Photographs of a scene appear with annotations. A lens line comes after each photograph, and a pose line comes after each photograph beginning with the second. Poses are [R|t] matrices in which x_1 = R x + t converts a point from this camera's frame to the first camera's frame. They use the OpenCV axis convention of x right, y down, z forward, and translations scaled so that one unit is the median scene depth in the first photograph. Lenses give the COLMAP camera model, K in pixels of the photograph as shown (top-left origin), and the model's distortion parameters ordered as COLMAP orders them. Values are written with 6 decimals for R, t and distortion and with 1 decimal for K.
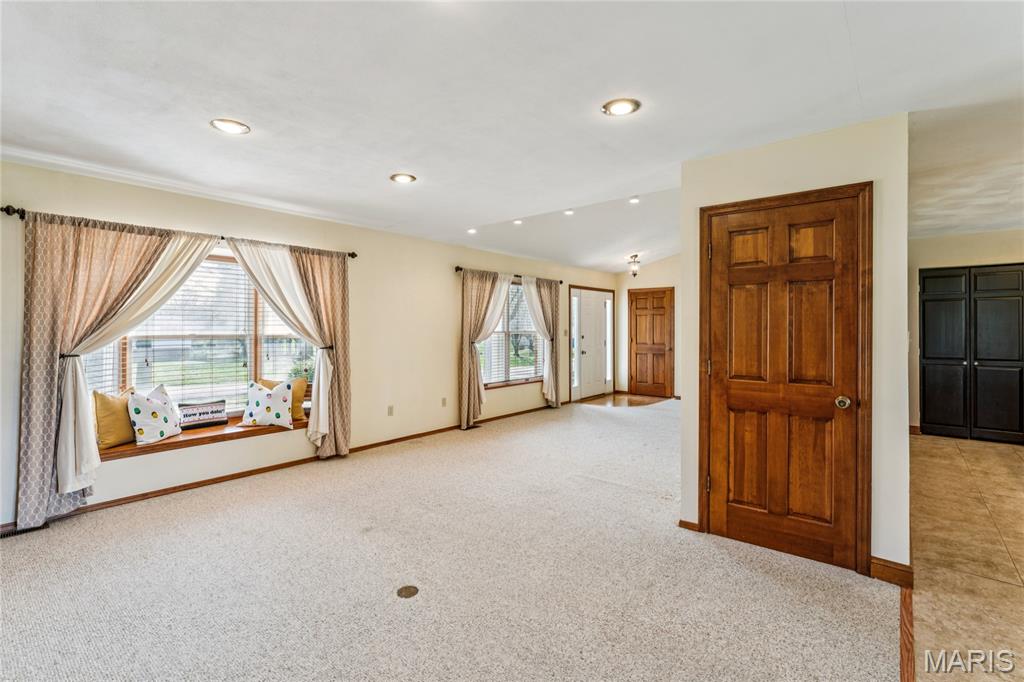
lens RADIAL K [[463.3, 0, 511.9], [0, 463.3, 328.0], [0, 0, 1]] dist [-0.002349, -0.000599]
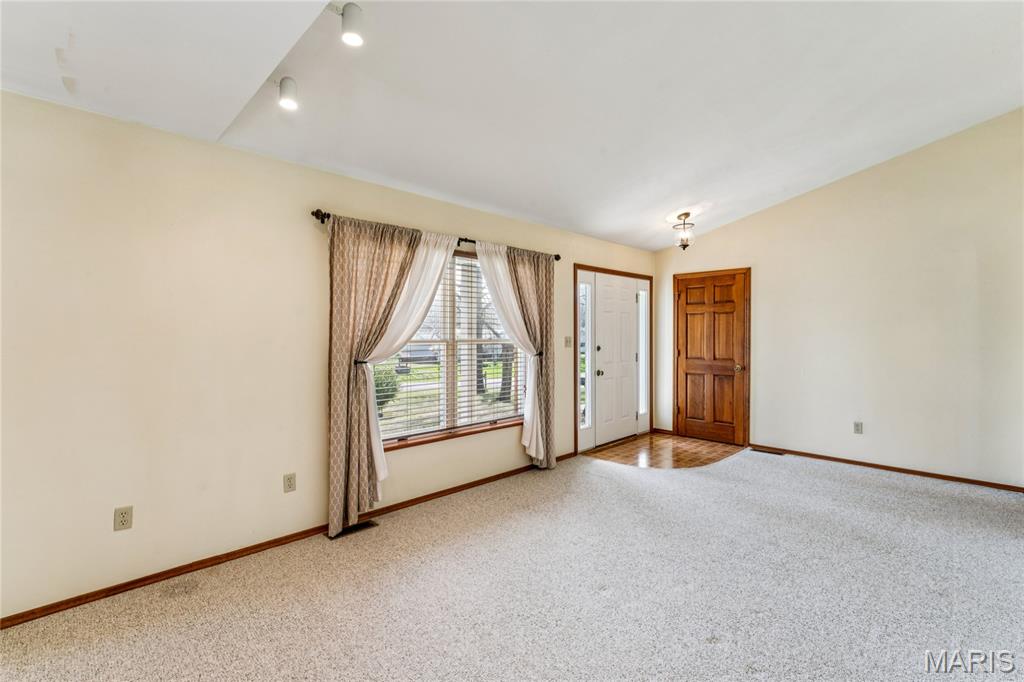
lens RADIAL K [[463.3, 0, 503.3], [0, 463.3, 339.8], [0, 0, 1]] dist [-0.002349, -0.000599]
pose [[0.994091, 0.000612, -0.108551, 0.103820], [0.000619, 0.999936, 0.011305, 0.000479], [0.108551, -0.011305, 0.994027, 0.404657]]
